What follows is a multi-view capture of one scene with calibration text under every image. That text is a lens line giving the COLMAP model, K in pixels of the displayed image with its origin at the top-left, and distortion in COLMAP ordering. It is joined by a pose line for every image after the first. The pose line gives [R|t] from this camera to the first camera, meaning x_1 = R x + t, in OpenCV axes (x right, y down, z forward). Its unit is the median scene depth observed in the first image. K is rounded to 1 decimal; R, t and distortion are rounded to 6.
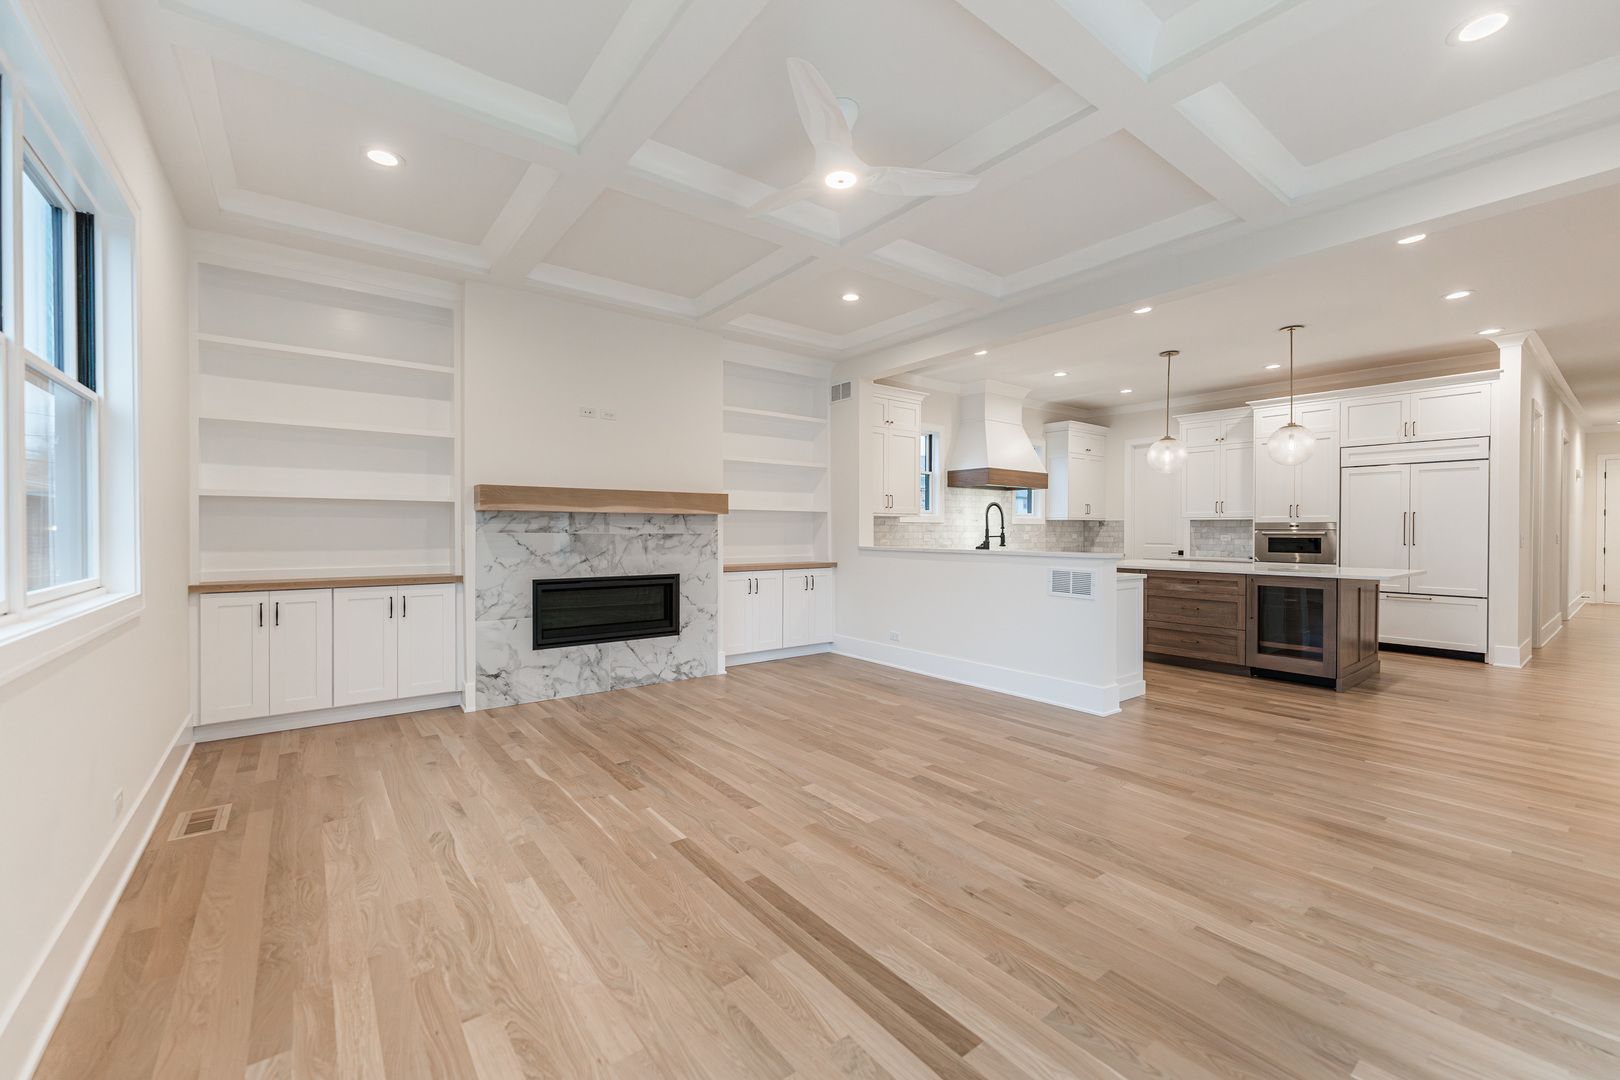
lens RADIAL K [[654.7, 0, 810.0], [0, 654.7, 540.0], [0, 0, 1]] dist [0.012997, -0.000050]
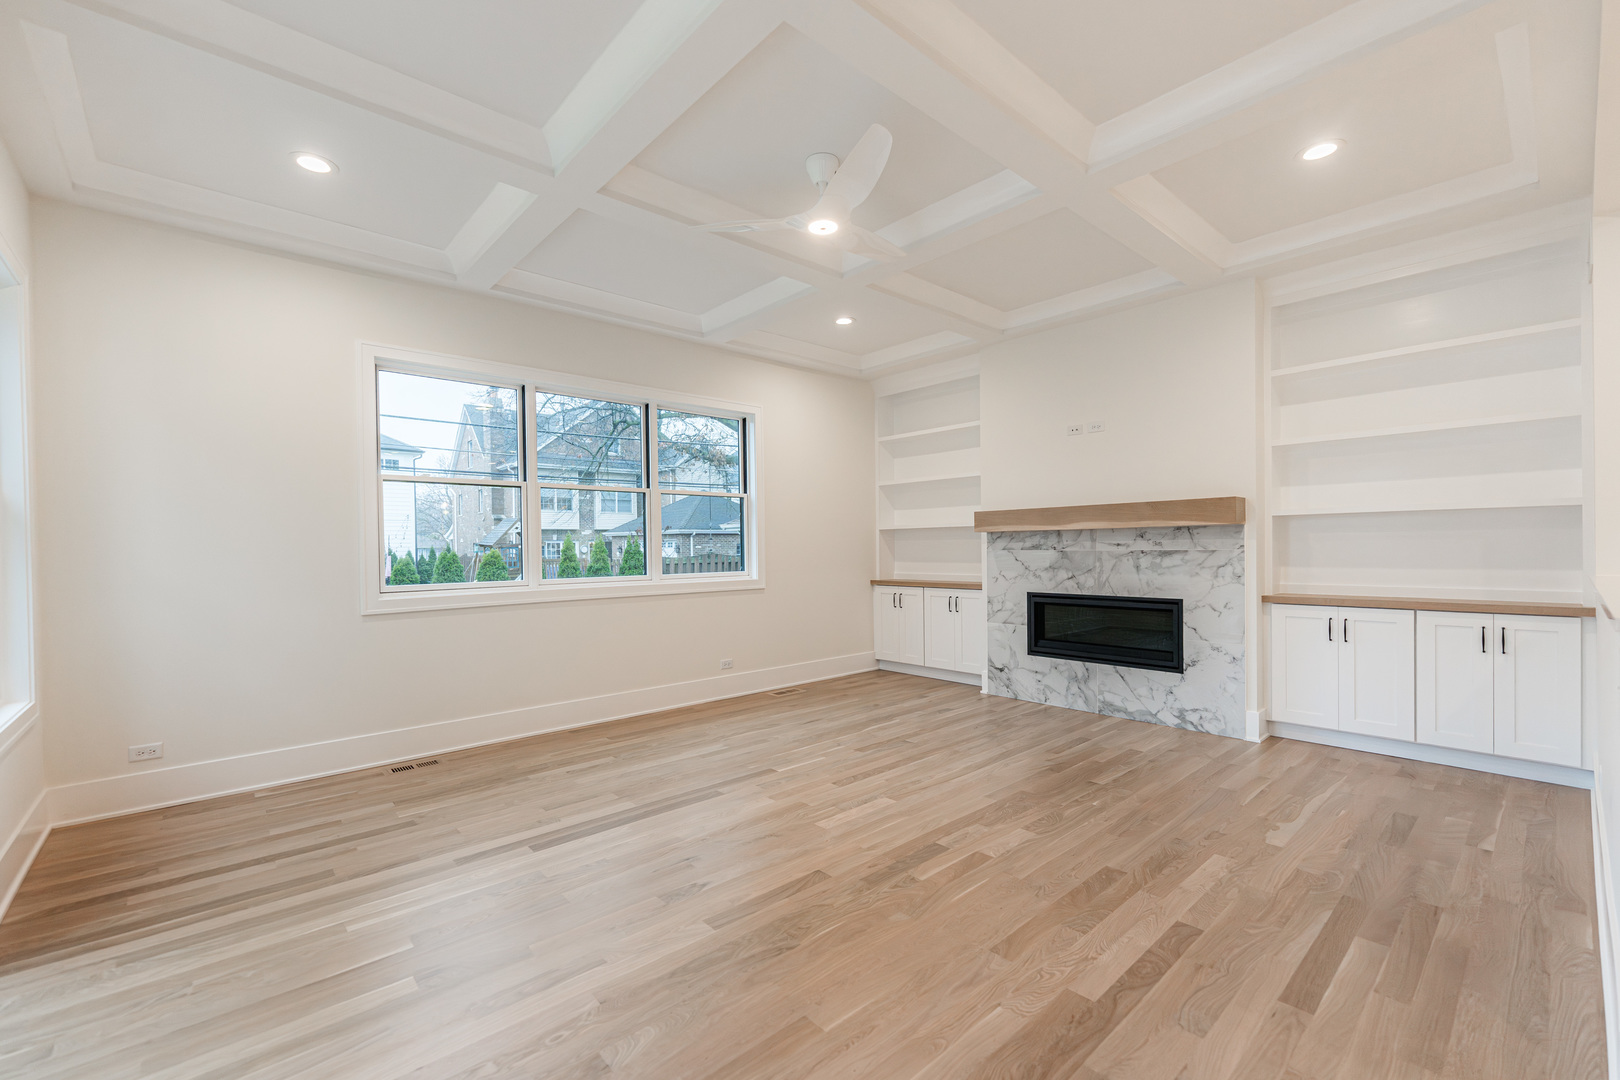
lens RADIAL K [[679.5, 0, 810.0], [0, 679.5, 540.0], [0, 0, 1]] dist [-0.001493, -0.000099]
pose [[0.074178, -0.016906, -0.997102, 0.704401], [-0.005562, 0.999834, -0.017366, -0.005950], [0.997230, 0.006834, 0.074071, 0.535985]]
